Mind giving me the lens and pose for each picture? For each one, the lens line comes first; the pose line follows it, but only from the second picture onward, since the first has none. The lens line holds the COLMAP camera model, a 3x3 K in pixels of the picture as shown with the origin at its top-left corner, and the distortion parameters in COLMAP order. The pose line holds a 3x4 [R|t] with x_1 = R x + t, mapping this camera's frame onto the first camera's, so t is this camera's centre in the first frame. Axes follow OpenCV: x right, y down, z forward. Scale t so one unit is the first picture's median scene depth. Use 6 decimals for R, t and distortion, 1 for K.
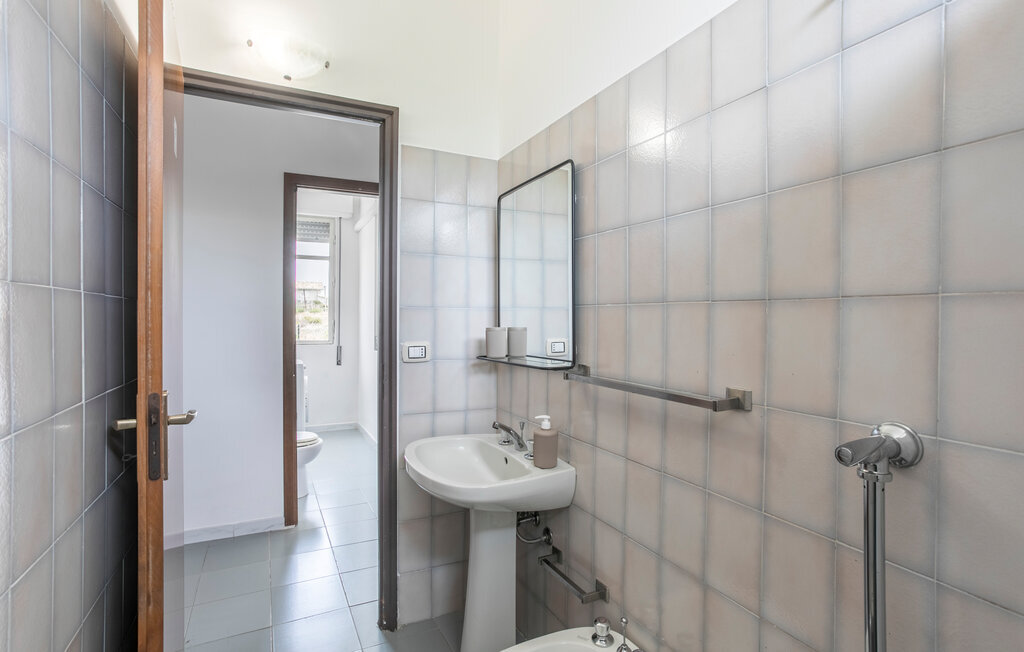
lens RADIAL K [[494.5, 0, 512.0], [0, 494.5, 326.0], [0, 0, 1]] dist [-0.027492, 0.000706]
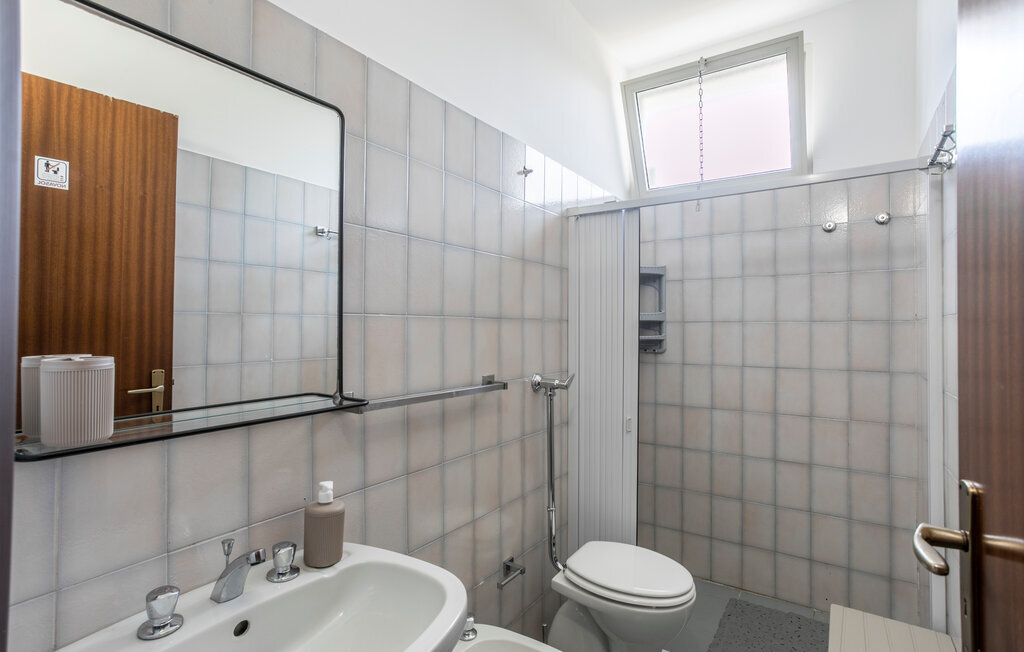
lens RADIAL K [[494.5, 0, 512.0], [0, 494.5, 326.0], [0, 0, 1]] dist [-0.027492, 0.000706]
pose [[-0.479392, -0.004048, 0.877592, -0.866184], [0.008282, 0.999924, 0.009136, -0.037004], [-0.877562, 0.011648, -0.479322, 1.547408]]
